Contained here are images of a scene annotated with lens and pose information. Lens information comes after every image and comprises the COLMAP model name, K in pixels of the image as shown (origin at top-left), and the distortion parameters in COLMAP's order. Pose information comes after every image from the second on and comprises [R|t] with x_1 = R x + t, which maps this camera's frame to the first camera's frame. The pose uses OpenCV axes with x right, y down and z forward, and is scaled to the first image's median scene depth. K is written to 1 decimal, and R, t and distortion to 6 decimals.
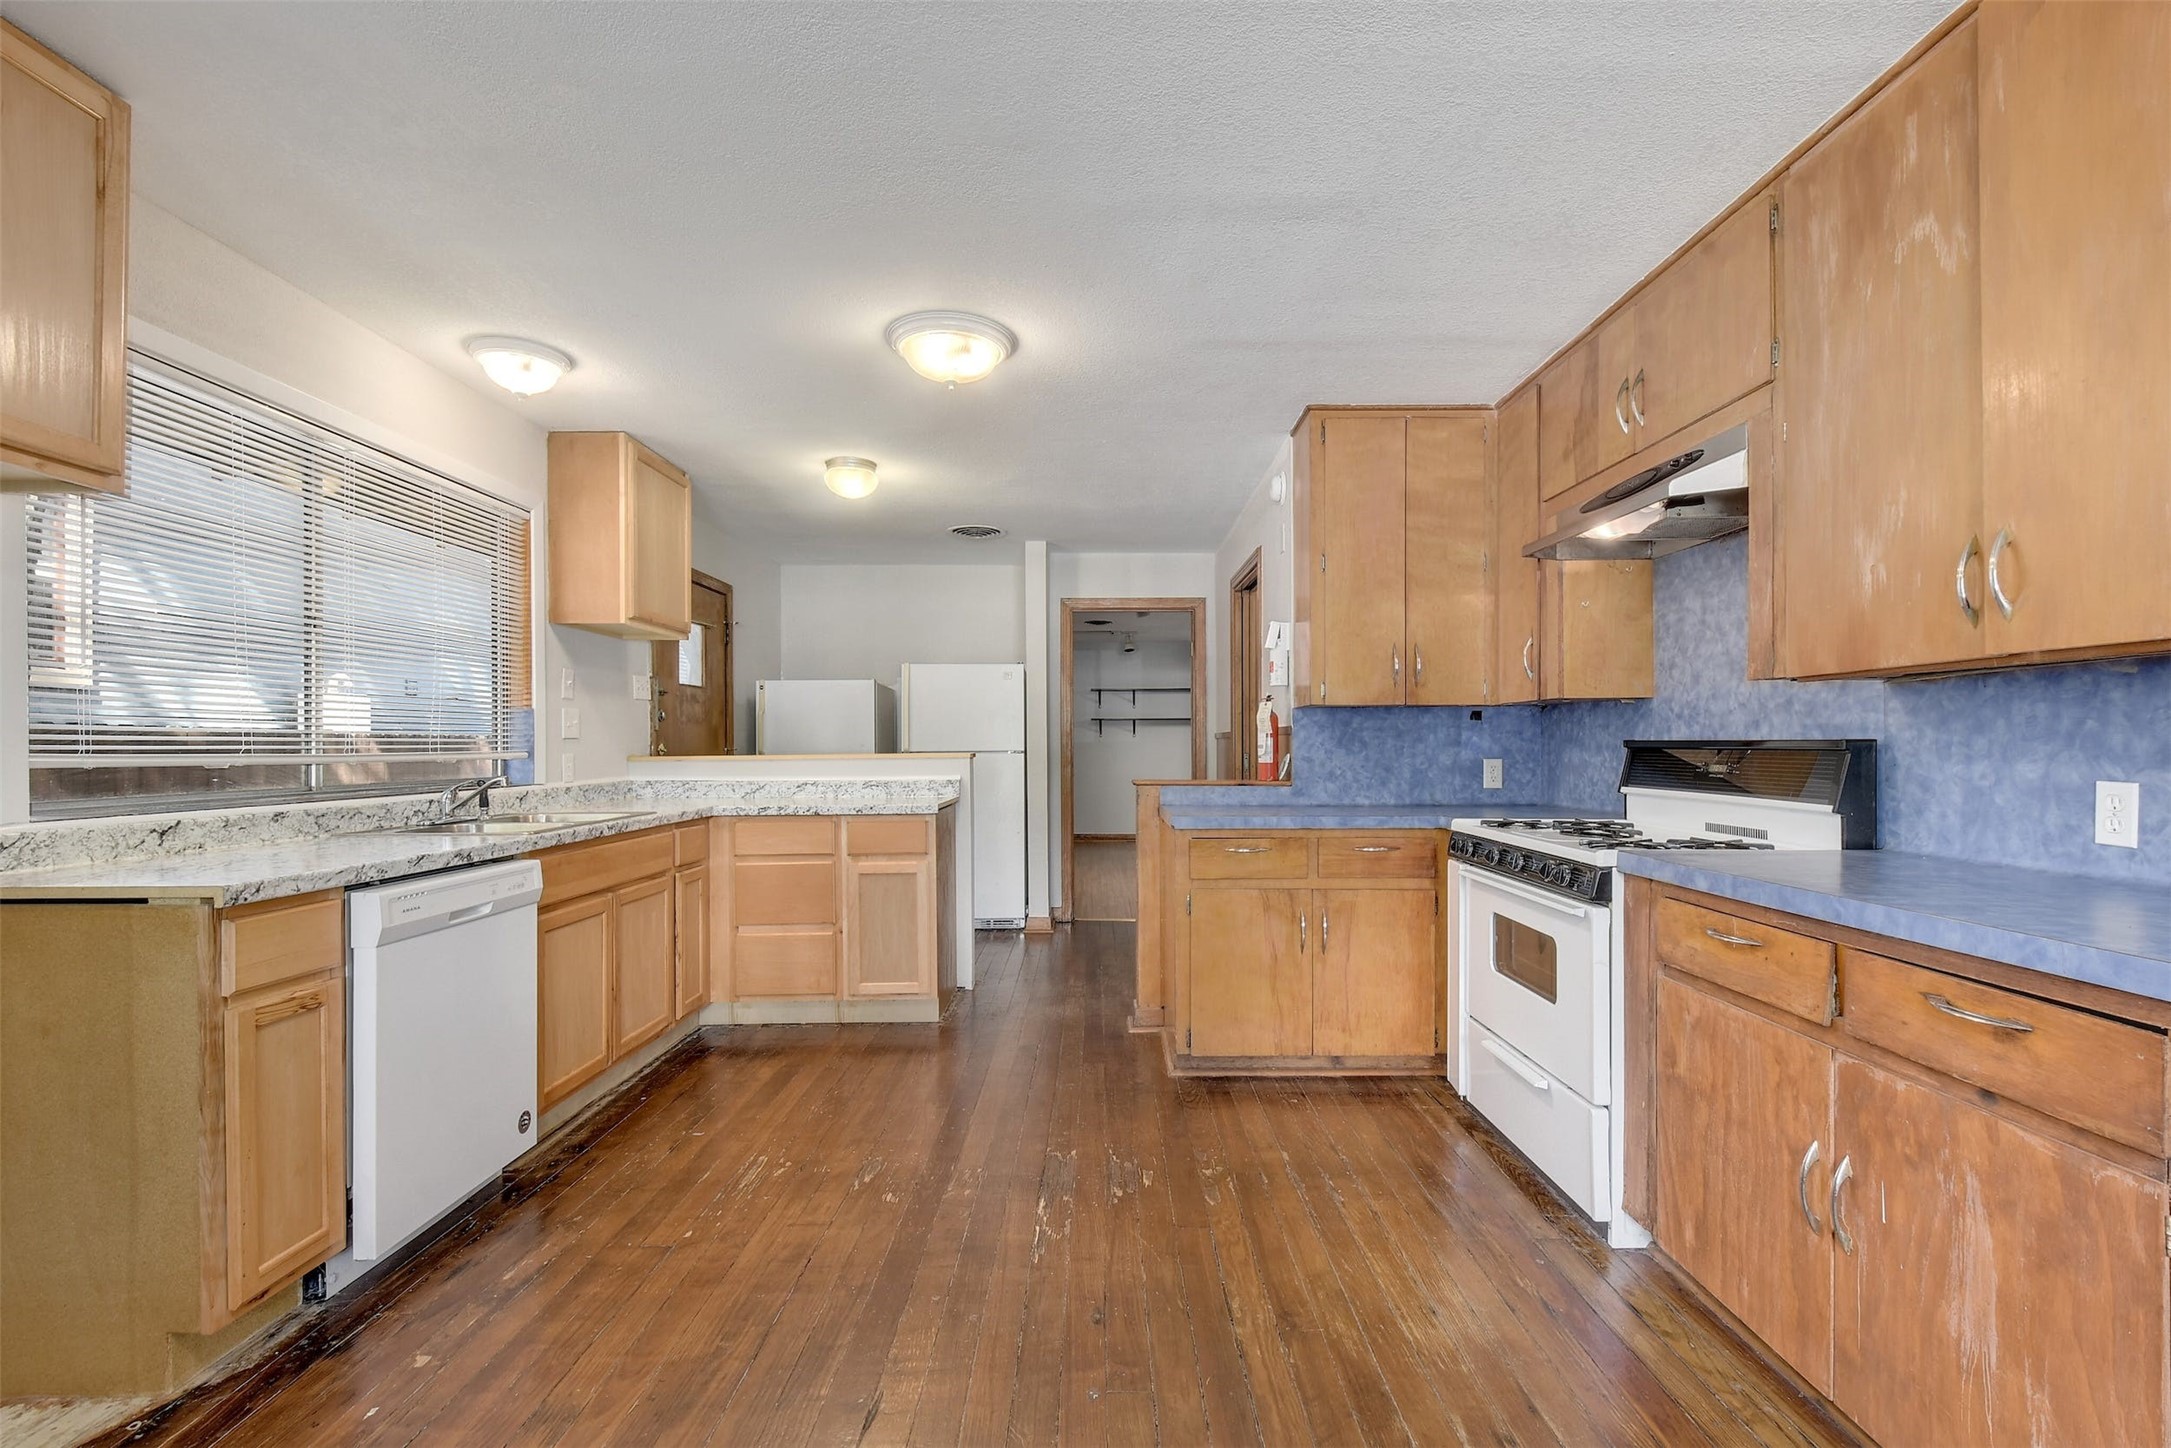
lens RADIAL K [[960.0, 0, 1113.9], [0, 960.0, 754.7], [0, 0, 1]] dist [0.007524, -0.008153]
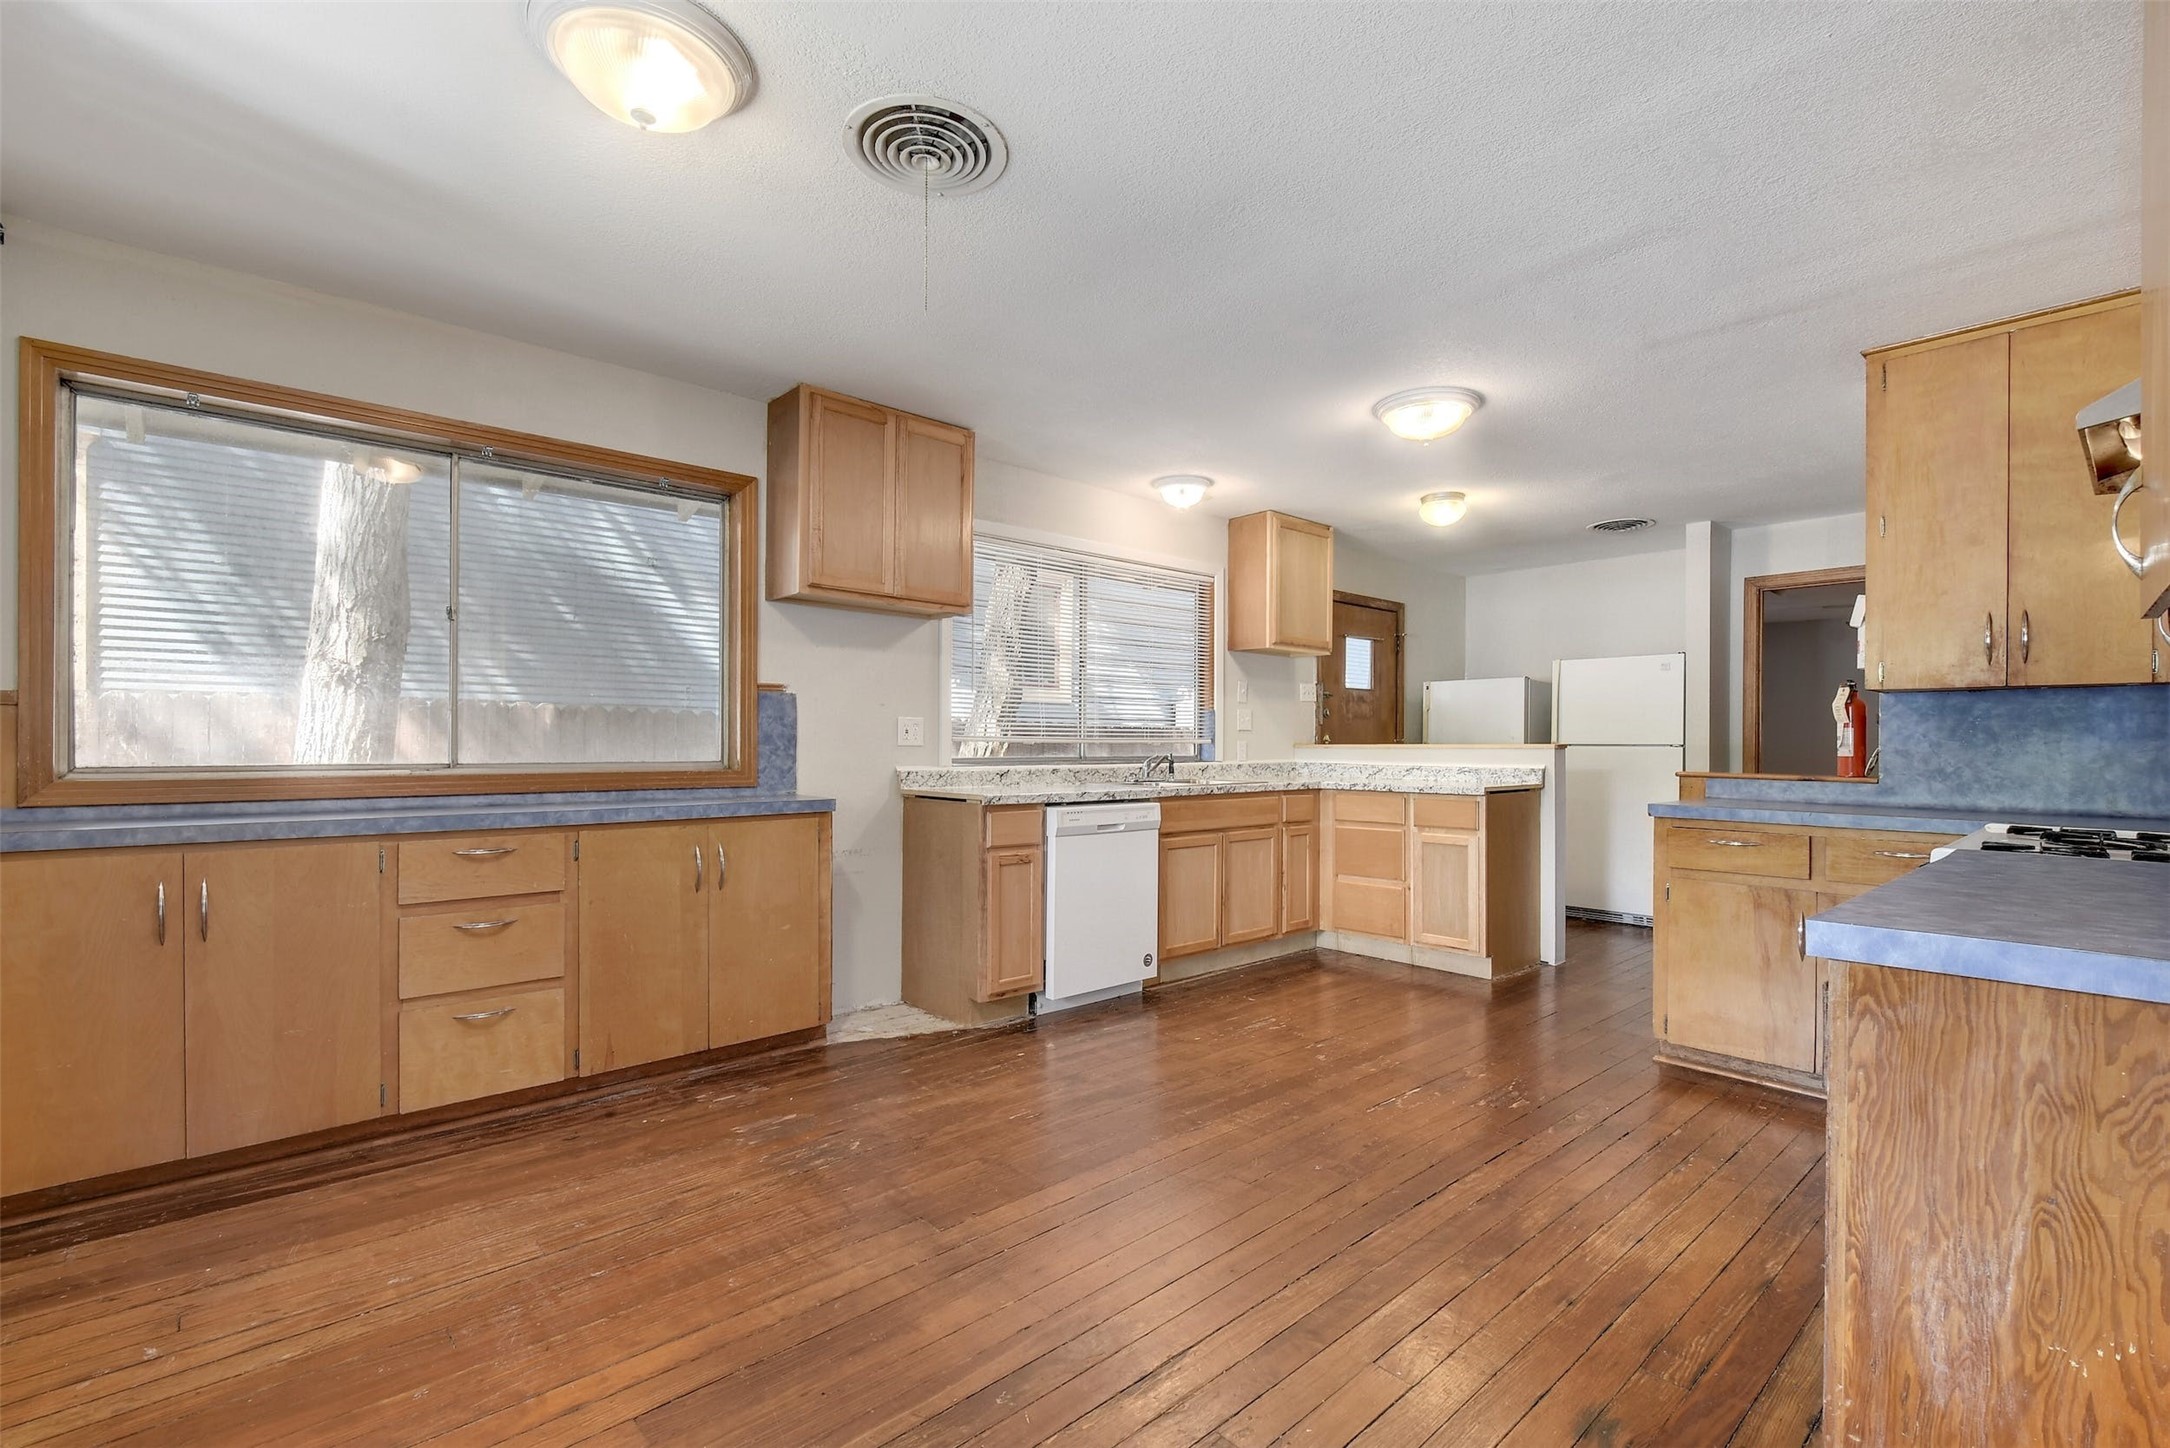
lens RADIAL K [[957.1, 0, 1103.1], [0, 957.1, 760.7], [0, 0, 1]] dist [-0.001137, -0.001260]
pose [[0.661227, 0.022103, -0.749861, 0.451552], [-0.014914, 0.999756, 0.016317, 0.010137], [0.750038, 0.000394, 0.661395, -0.118266]]
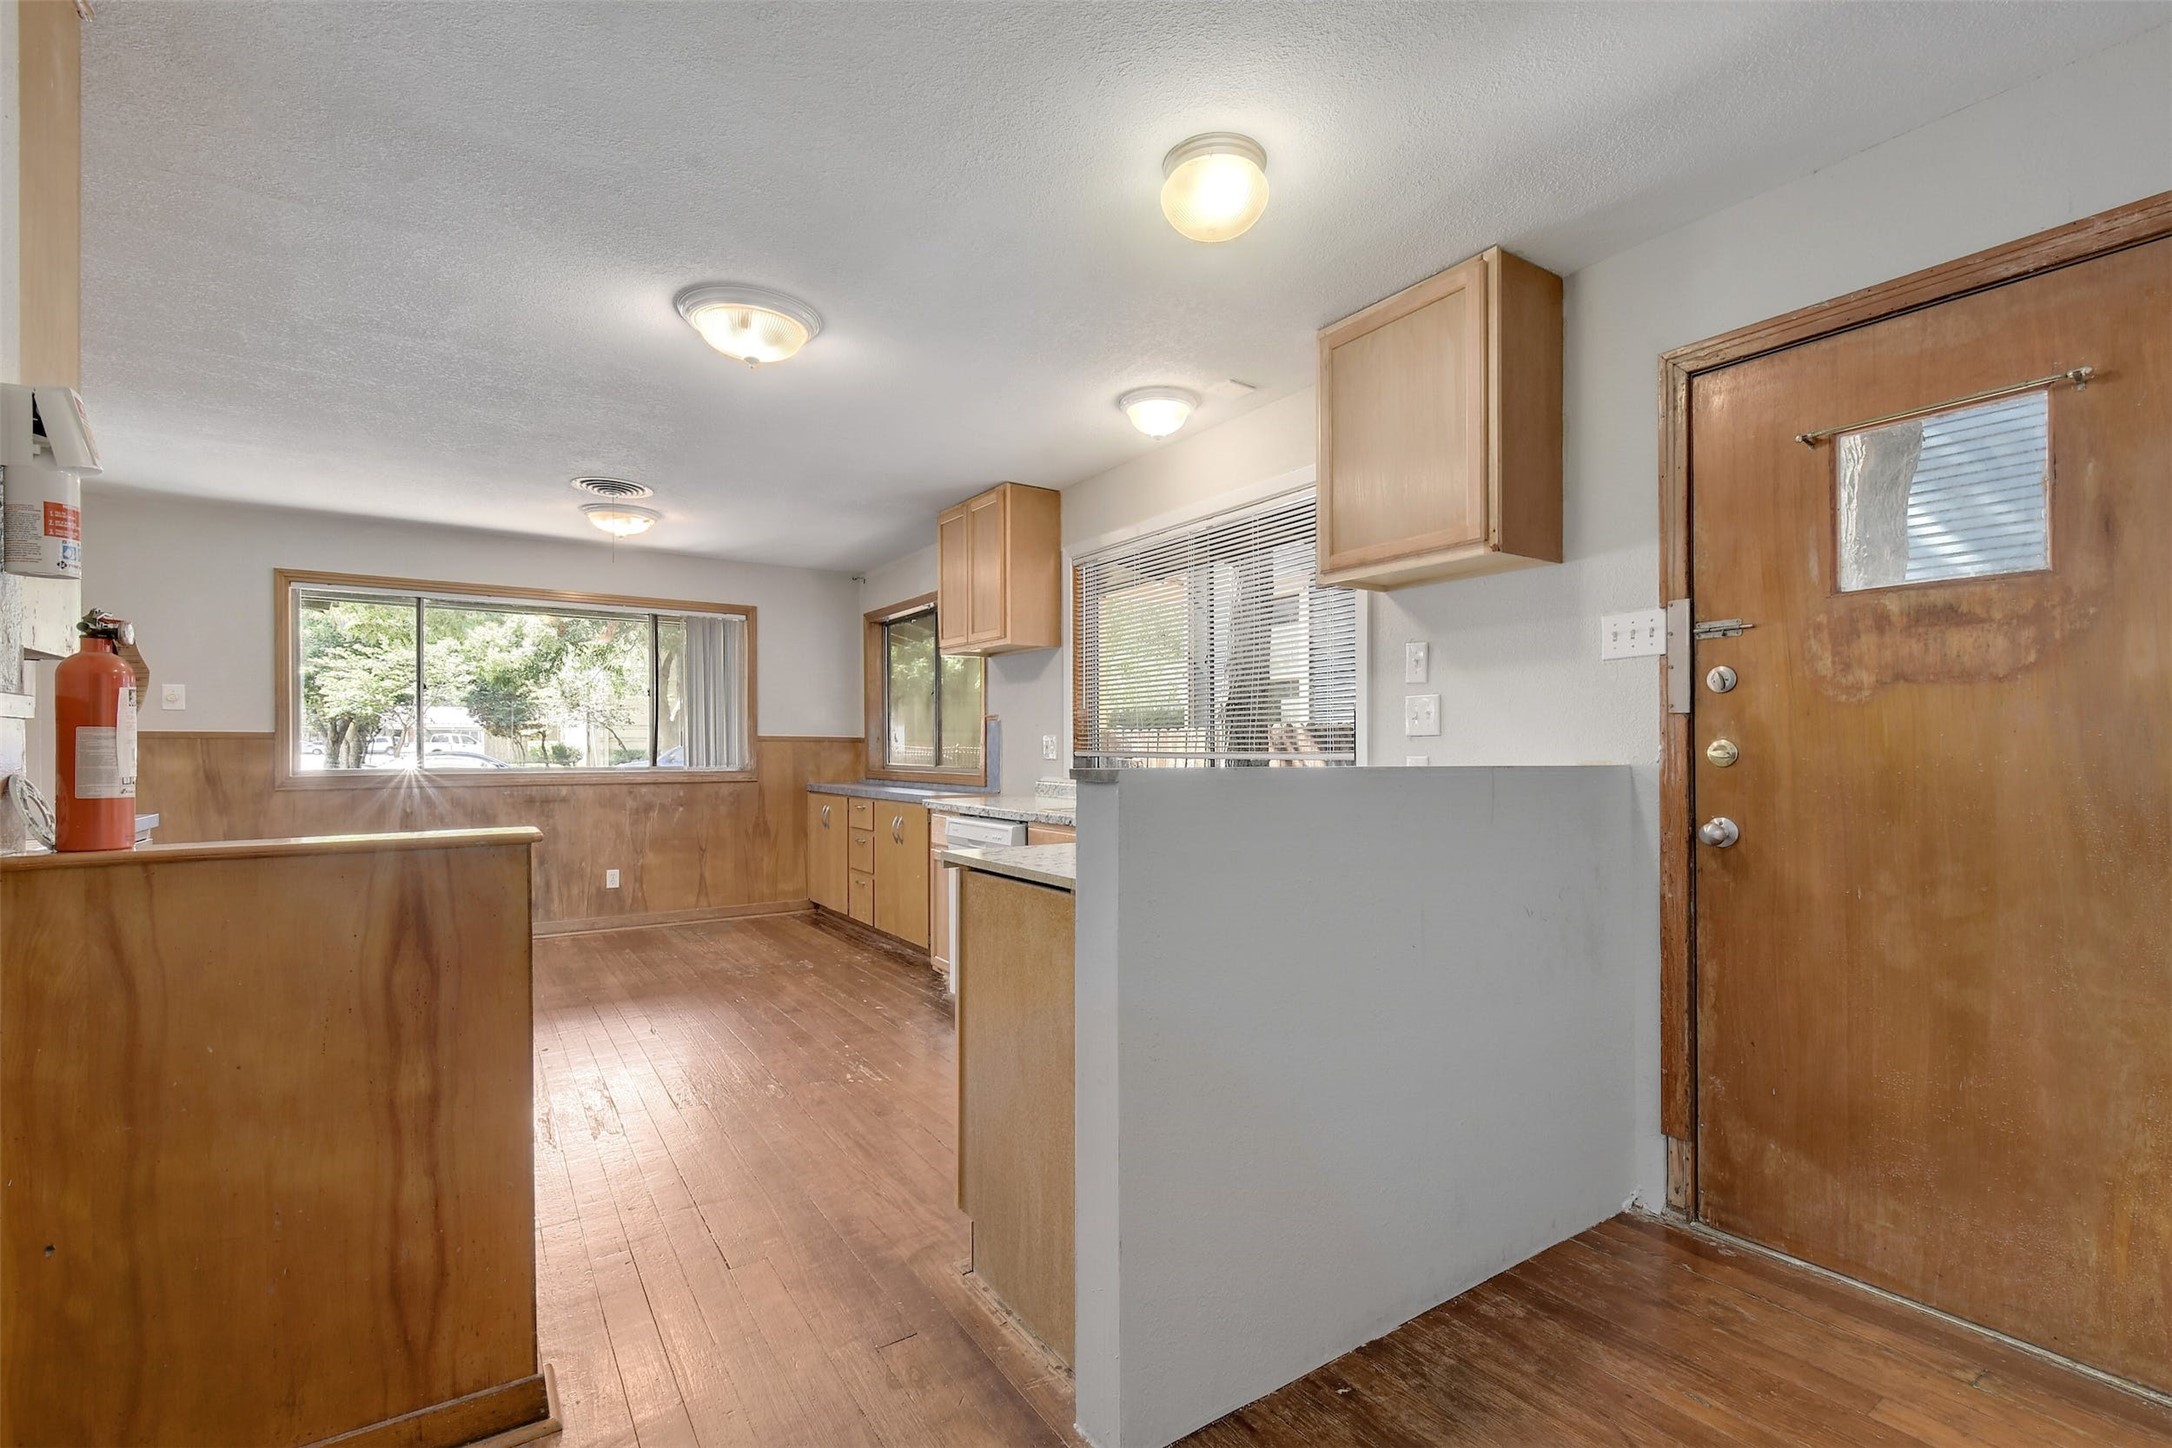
lens RADIAL K [[953.1, 0, 1116.0], [0, 953.1, 749.0], [0, 0, 1]] dist [0.004067, -0.000079]
pose [[-0.830072, 0.005070, -0.557634, 0.056430], [-0.001648, 0.999932, 0.011544, -0.018991], [0.557654, 0.010502, -0.830007, 1.843960]]
